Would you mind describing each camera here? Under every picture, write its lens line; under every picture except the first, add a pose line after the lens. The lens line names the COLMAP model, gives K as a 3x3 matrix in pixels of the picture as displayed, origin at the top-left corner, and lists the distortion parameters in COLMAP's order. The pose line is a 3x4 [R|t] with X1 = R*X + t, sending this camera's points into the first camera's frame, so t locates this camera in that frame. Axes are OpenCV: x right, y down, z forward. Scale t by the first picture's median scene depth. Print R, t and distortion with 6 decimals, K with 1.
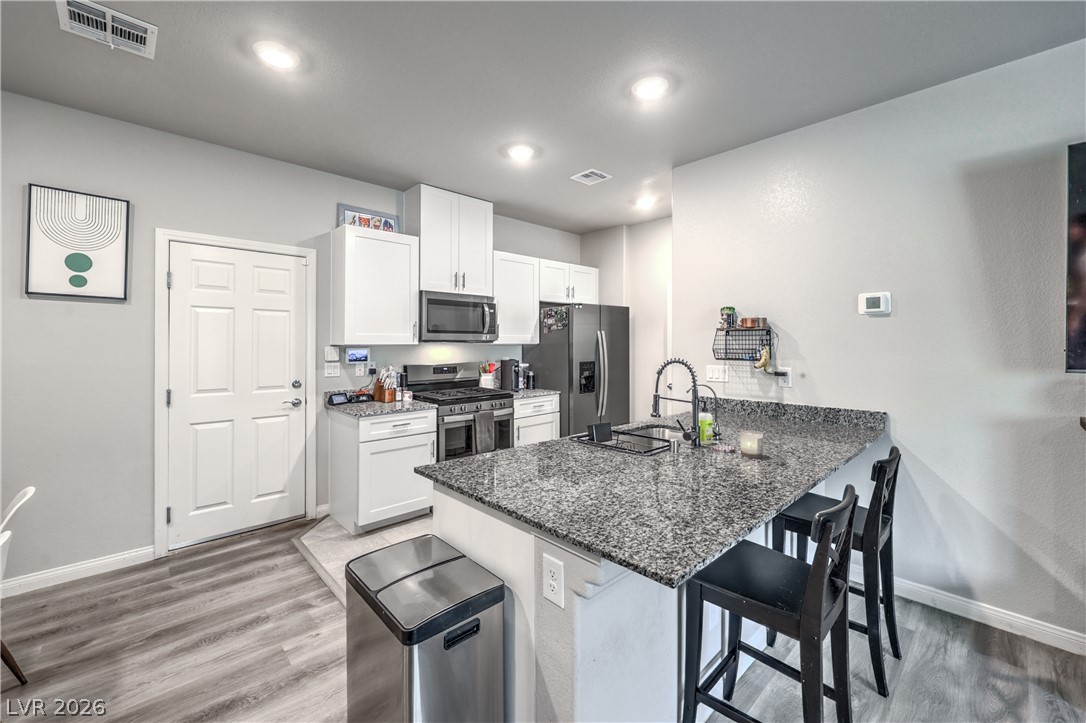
lens RADIAL K [[440.5, 0, 551.7], [0, 440.5, 341.1], [0, 0, 1]] dist [-0.004134, -0.000120]
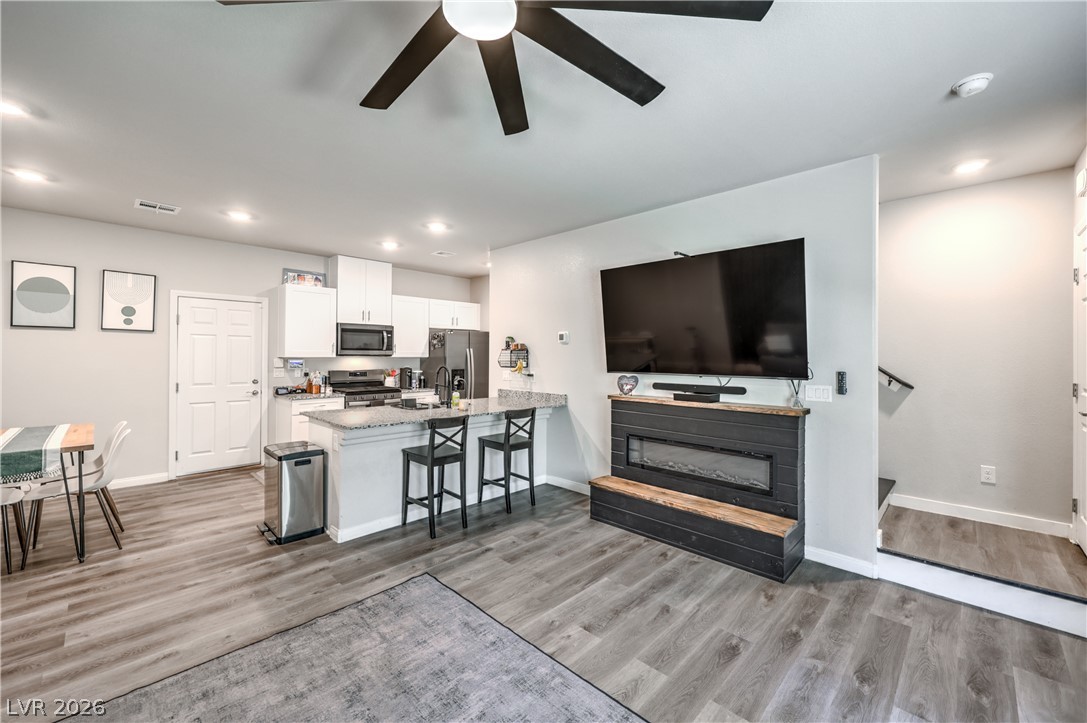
lens RADIAL K [[439.7, 0, 552.2], [0, 439.7, 353.6], [0, 0, 1]] dist [-0.002955, -0.000087]
pose [[0.999323, 0.005530, 0.036362, 0.443122], [-0.005537, 0.999985, 0.000085, -0.010424], [-0.036361, -0.000287, 0.999339, -0.641071]]
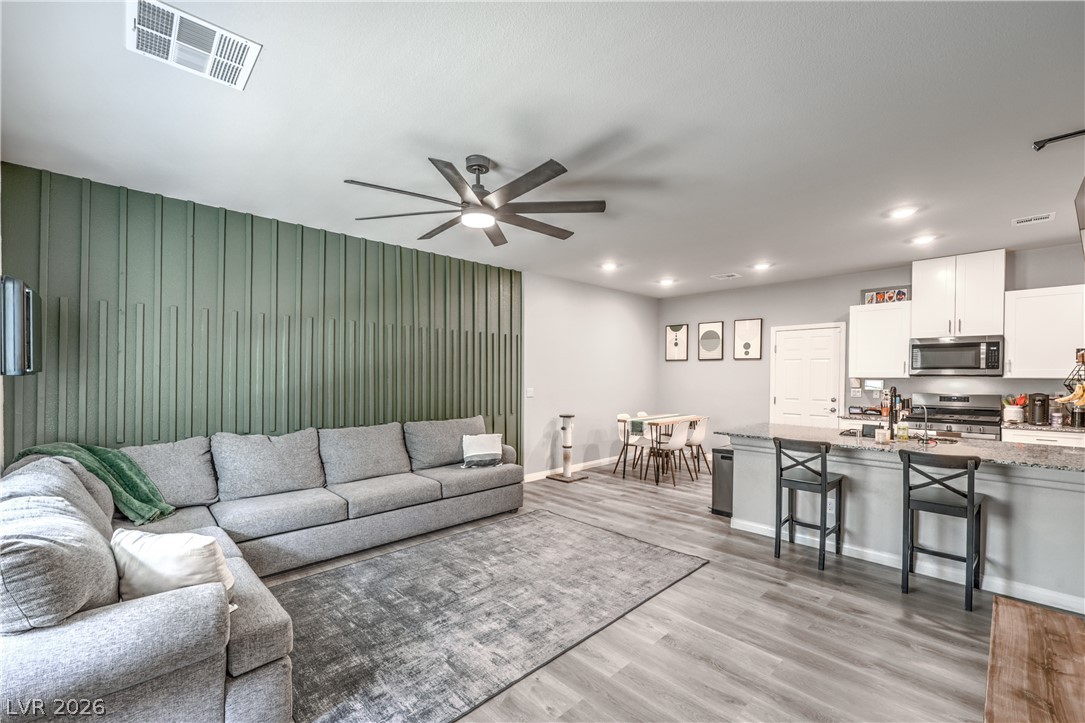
lens RADIAL K [[445.3, 0, 540.7], [0, 445.3, 384.5], [0, 0, 1]] dist [-0.000040, 0.000240]
pose [[-0.006100, 0.020103, -0.999779, 1.202493], [0.002998, 0.999794, 0.020085, -0.003439], [0.999977, -0.002875, -0.006159, -0.173408]]
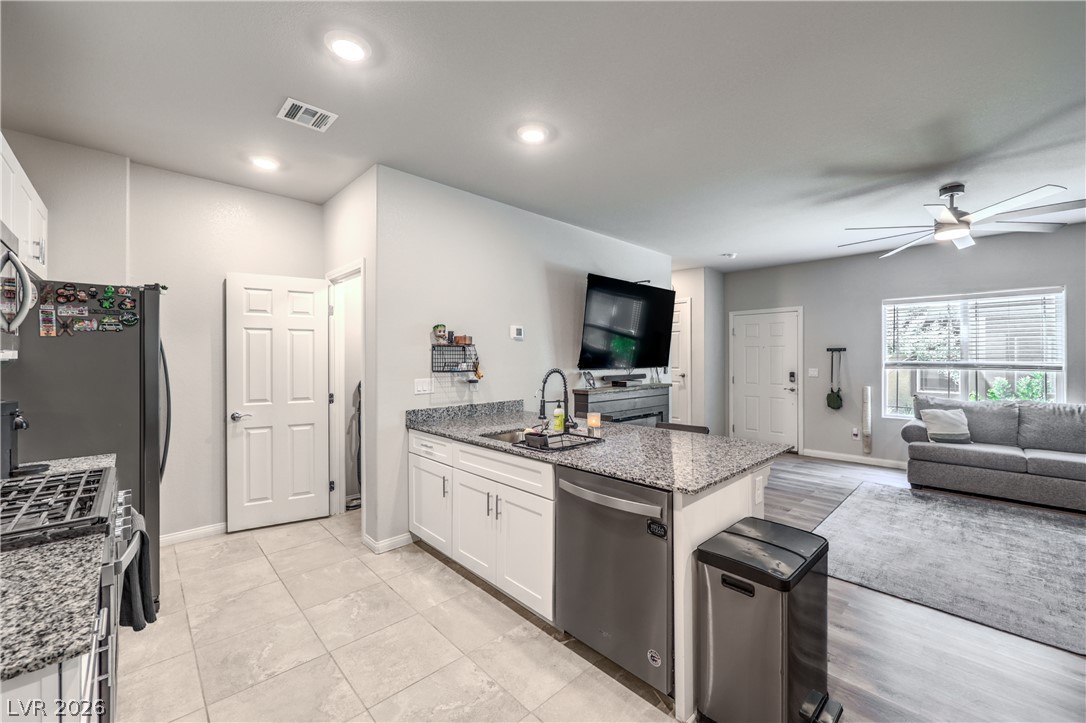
lens RADIAL K [[431.5, 0, 544.4], [0, 431.5, 357.9], [0, 0, 1]] dist [0.002237, 0.000244]
pose [[0.000961, -0.002235, 0.999997, -0.607029], [-0.002599, 0.999994, 0.002238, 0.002755], [-0.999996, -0.002602, 0.000955, 0.652165]]
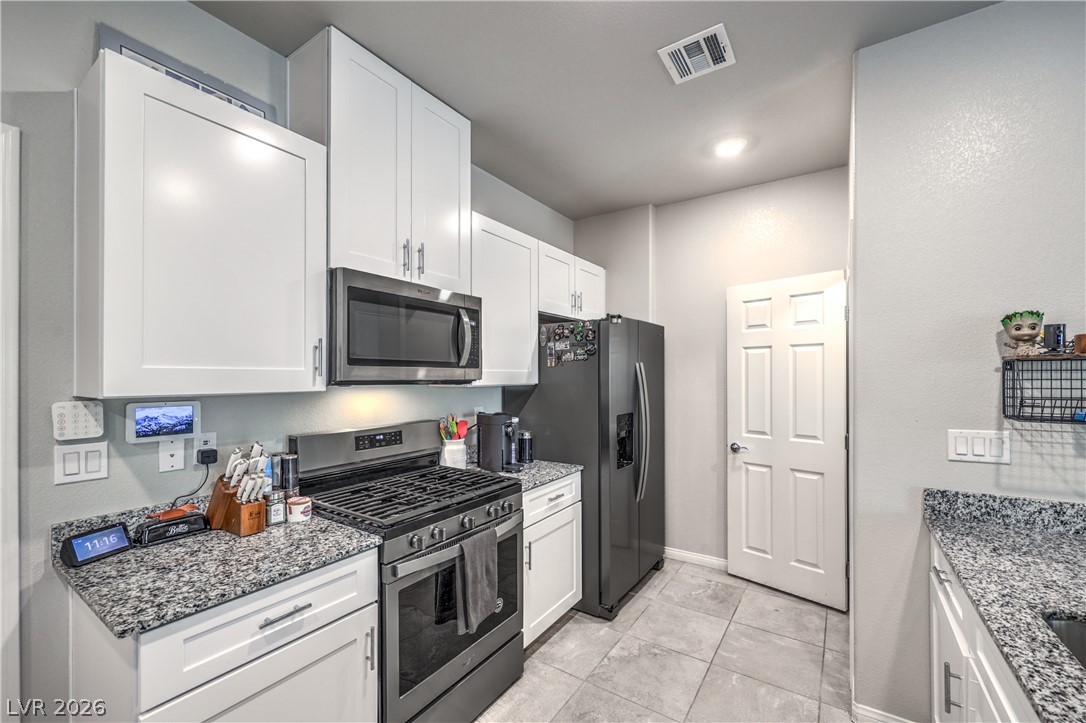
lens RADIAL K [[439.9, 0, 544.9], [0, 439.9, 376.5], [0, 0, 1]] dist [-0.003751, -0.000362]
pose [[0.976679, -0.004345, 0.214661, -0.197567], [0.003713, 0.999988, 0.003344, -0.008336], [-0.214673, -0.002469, 0.976683, 0.565711]]
